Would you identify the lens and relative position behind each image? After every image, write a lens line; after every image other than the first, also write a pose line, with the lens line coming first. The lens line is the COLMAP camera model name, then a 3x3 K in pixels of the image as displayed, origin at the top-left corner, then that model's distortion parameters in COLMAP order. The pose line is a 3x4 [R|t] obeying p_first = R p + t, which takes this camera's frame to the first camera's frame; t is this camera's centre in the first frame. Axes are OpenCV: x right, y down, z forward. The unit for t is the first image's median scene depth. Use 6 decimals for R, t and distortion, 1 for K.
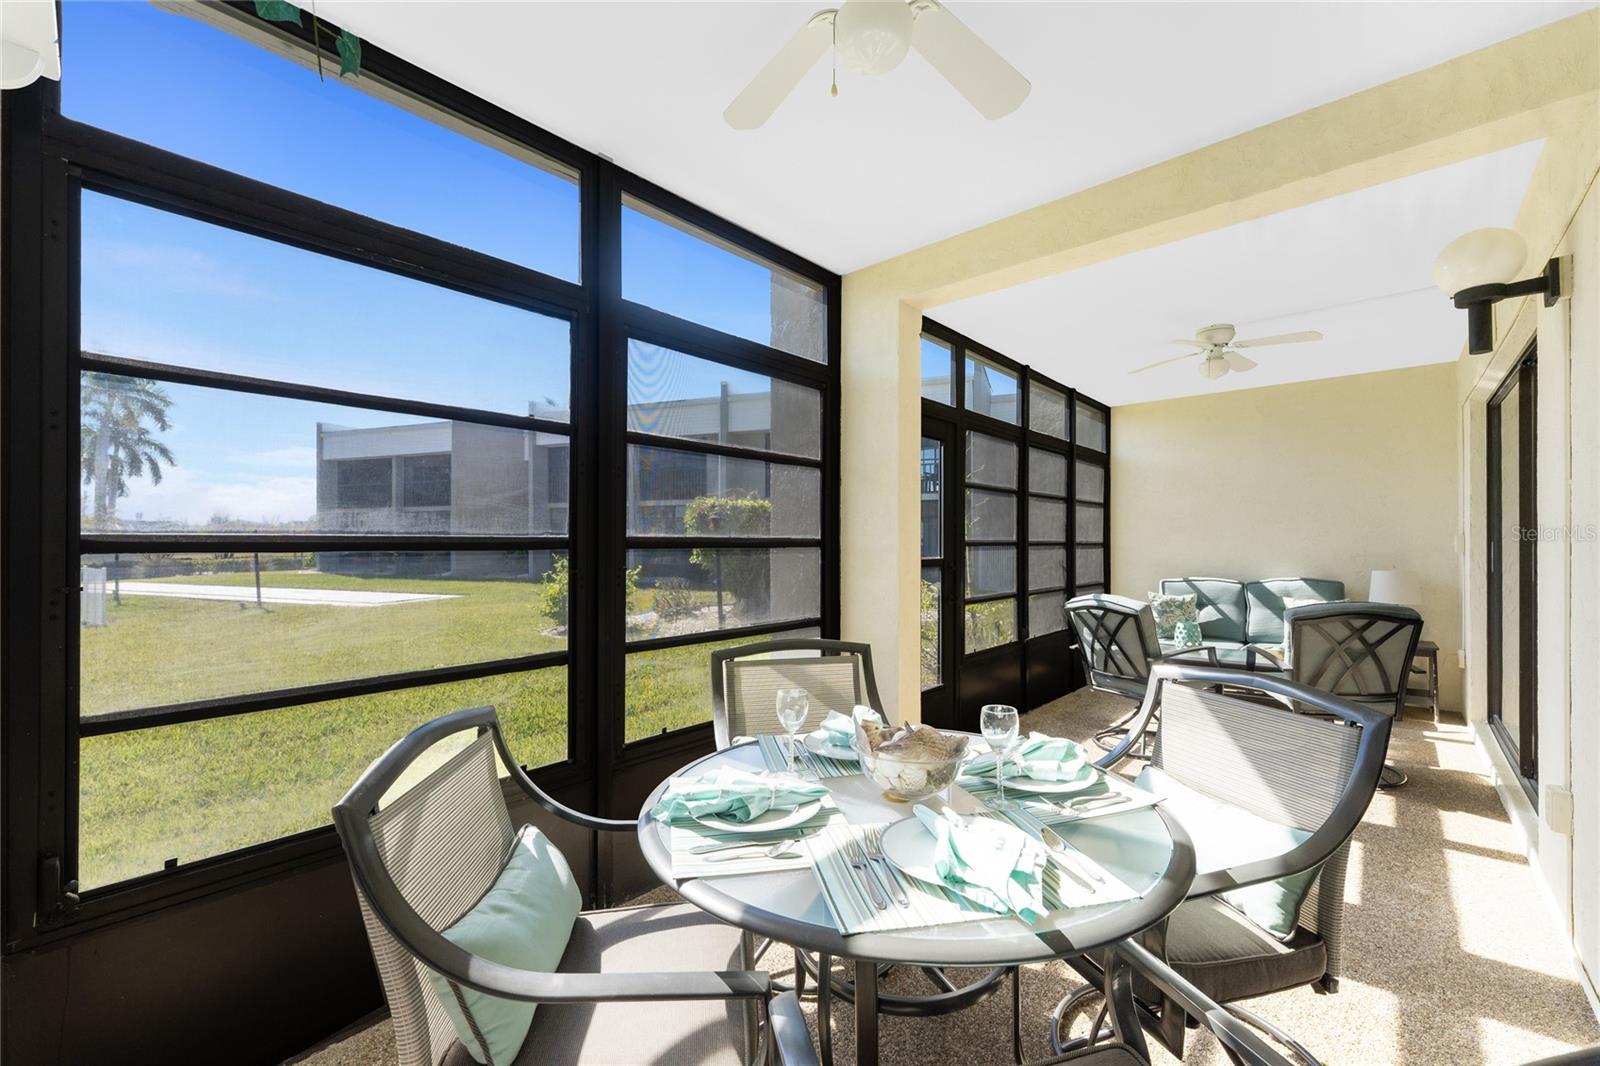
lens RADIAL K [[648.8, 0, 796.3], [0, 648.8, 547.5], [0, 0, 1]] dist [-0.024030, 0.000154]
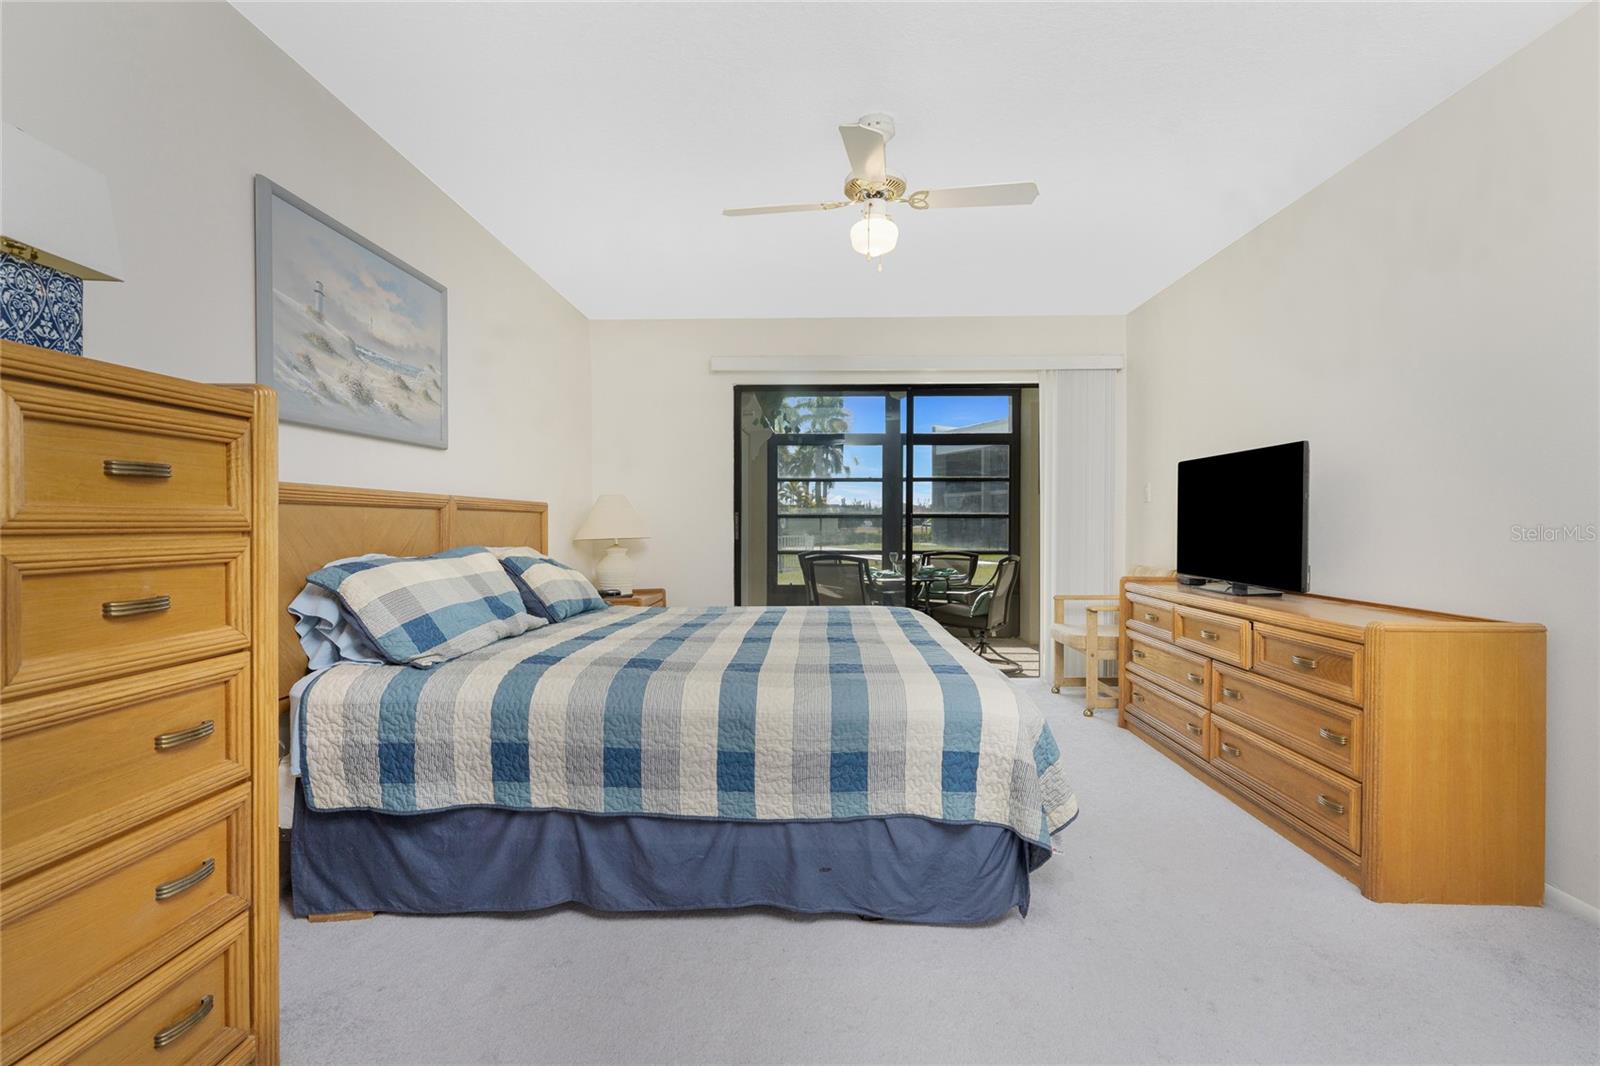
lens RADIAL K [[733.2, 0, 800.0], [0, 733.2, 533.0], [0, 0, 1]] dist [0.000053, -0.000002]
pose [[0.646008, 0.004650, -0.763316, 1.486967], [0.003034, 0.999958, 0.008659, 0.028845], [0.763324, -0.007910, 0.645967, -1.147488]]
